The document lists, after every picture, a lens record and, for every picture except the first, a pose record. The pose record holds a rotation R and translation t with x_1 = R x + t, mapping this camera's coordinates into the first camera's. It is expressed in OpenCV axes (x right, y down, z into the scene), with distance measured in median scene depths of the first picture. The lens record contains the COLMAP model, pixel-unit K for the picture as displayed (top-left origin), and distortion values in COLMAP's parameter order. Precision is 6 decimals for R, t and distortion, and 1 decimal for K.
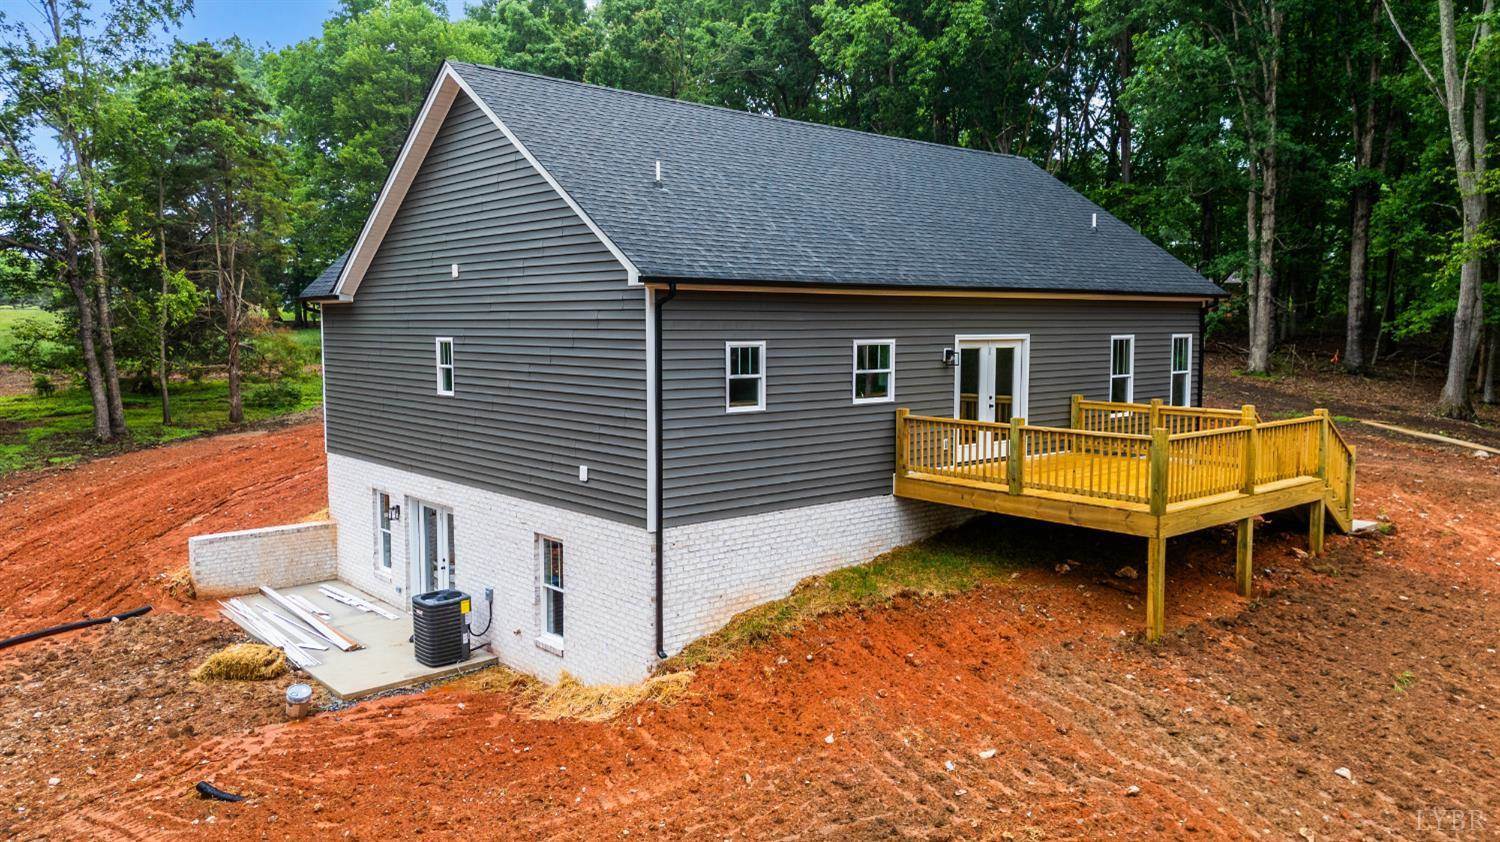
lens RADIAL K [[1070.8, 0, 783.0], [0, 1070.8, 388.7], [0, 0, 1]] dist [0.040902, -0.001033]
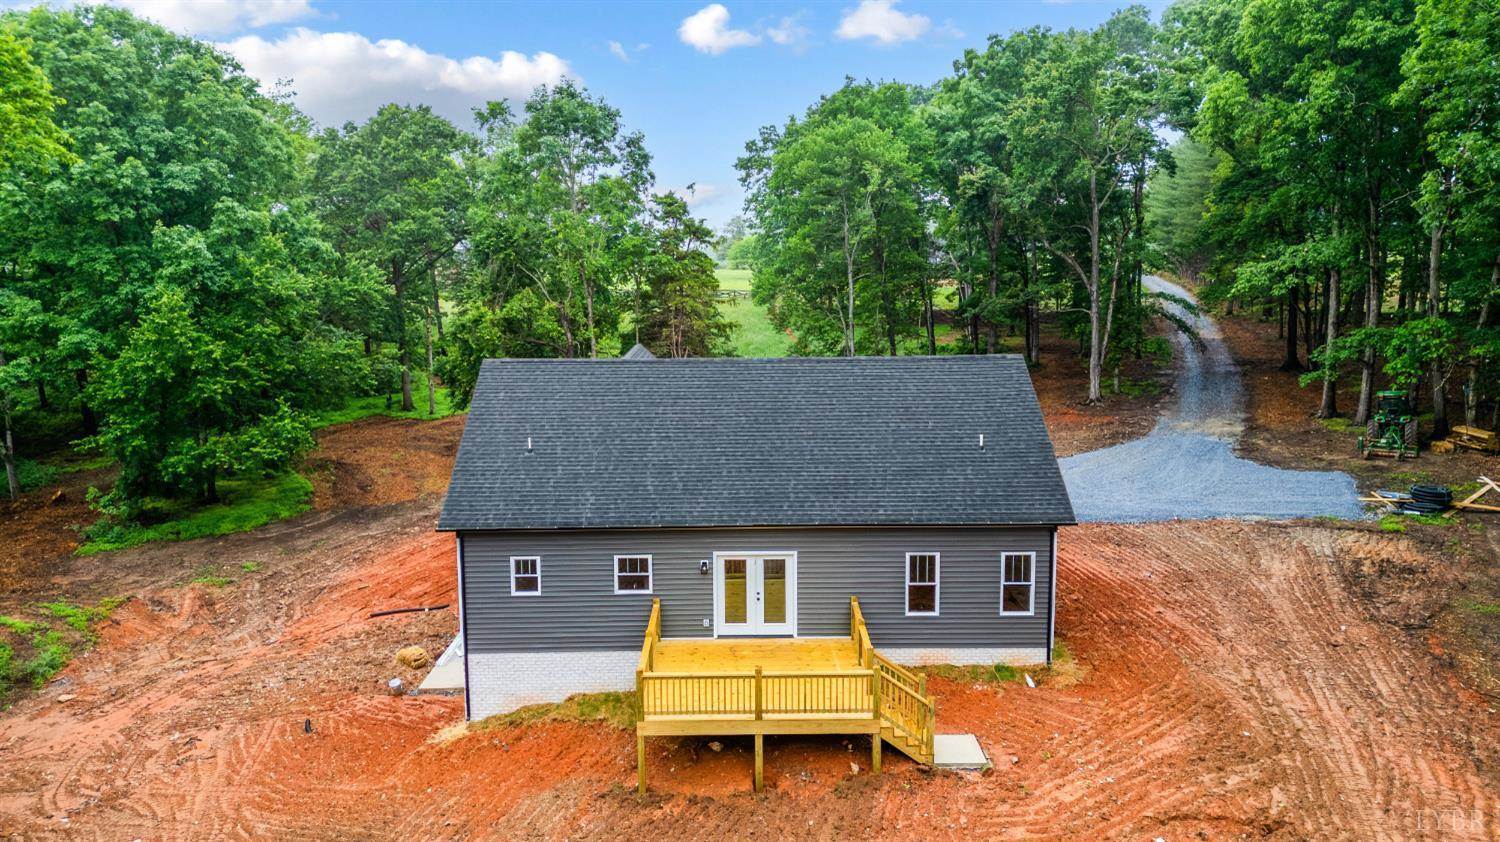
lens RADIAL K [[1070.8, 0, 783.0], [0, 1070.8, 388.7], [0, 0, 1]] dist [0.040902, -0.001033]
pose [[0.766705, 0.086479, -0.636149, 1.217557], [-0.039756, 0.995380, 0.087399, -0.429354], [0.640768, -0.041718, 0.766601, -0.063459]]
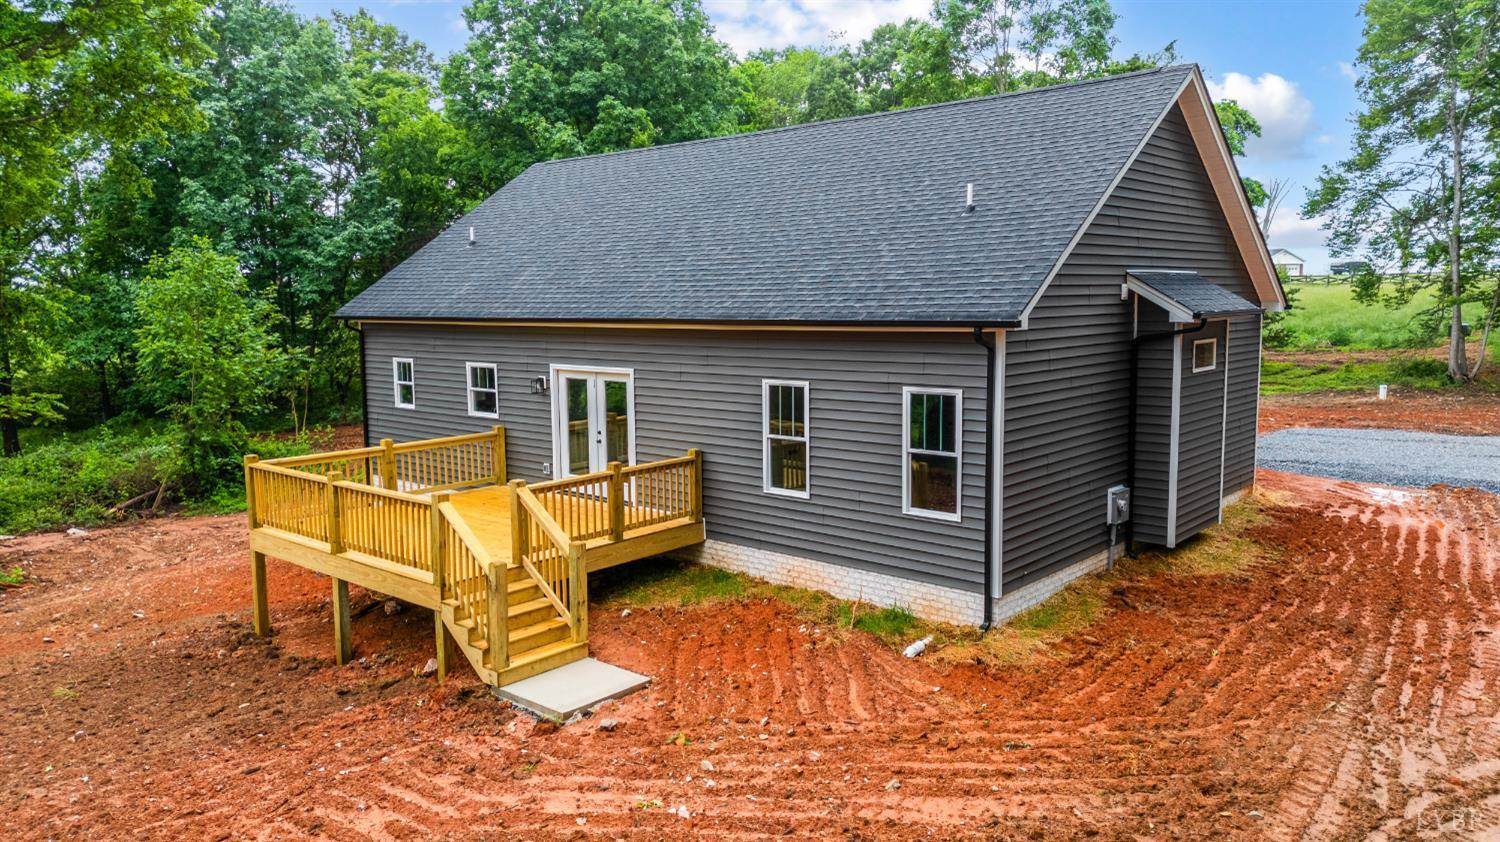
lens RADIAL K [[1076.6, 0, 750.0], [0, 1076.6, 421.0], [0, 0, 1]] dist [0.056491, 0.002517]
pose [[0.125031, 0.115750, -0.985378, 1.259389], [-0.051076, 0.992605, 0.110118, -0.124750], [0.990837, 0.036561, 0.130018, 1.113742]]
